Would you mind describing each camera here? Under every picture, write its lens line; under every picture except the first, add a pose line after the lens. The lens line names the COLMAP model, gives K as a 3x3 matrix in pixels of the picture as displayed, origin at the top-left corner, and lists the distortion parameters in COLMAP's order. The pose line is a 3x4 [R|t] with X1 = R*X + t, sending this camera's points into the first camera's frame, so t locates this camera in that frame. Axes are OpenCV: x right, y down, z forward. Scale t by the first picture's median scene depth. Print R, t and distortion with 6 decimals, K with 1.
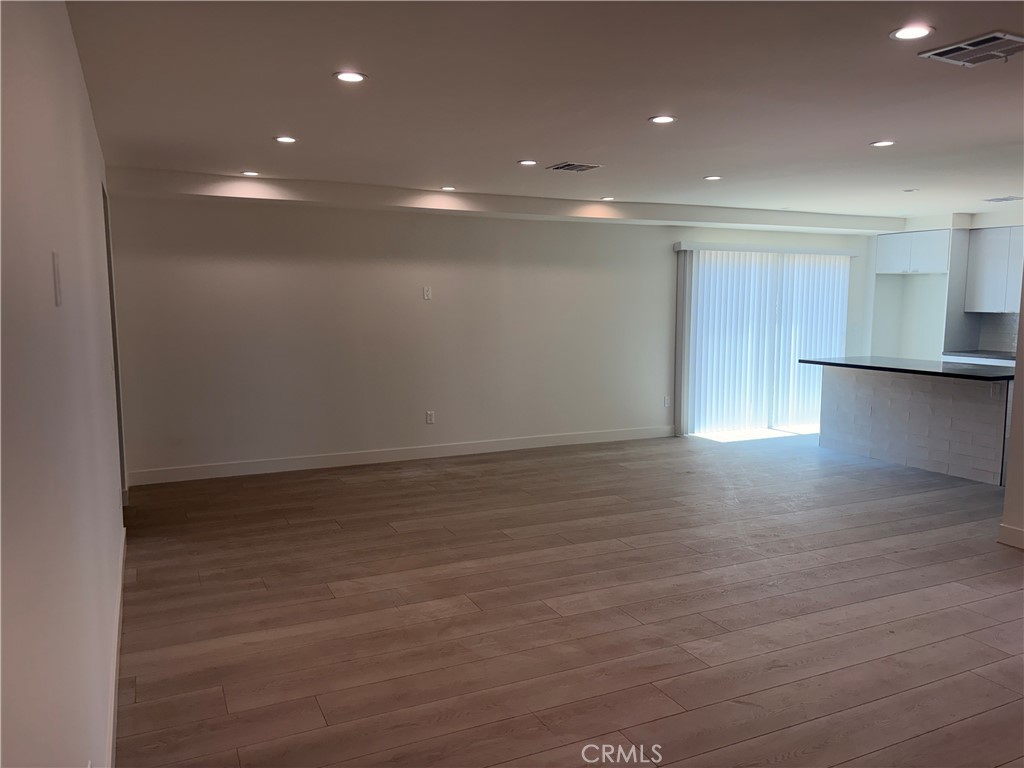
lens RADIAL K [[768.6, 0, 512.0], [0, 768.6, 384.0], [0, 0, 1]] dist [0.033567, -0.002017]
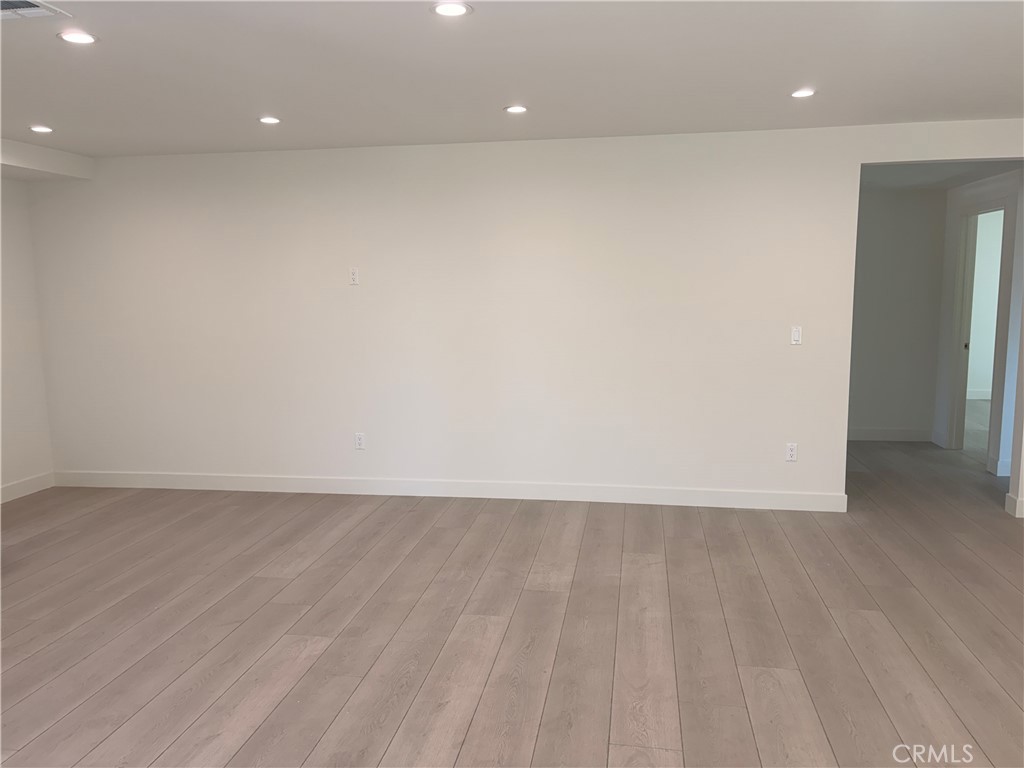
lens RADIAL K [[768.6, 0, 512.0], [0, 768.6, 384.0], [0, 0, 1]] dist [0.033567, -0.002017]
pose [[-0.563274, 0.113107, -0.818492, 0.792973], [-0.080770, 0.978305, 0.190777, -0.166141], [0.822313, 0.173569, -0.541918, 1.547601]]
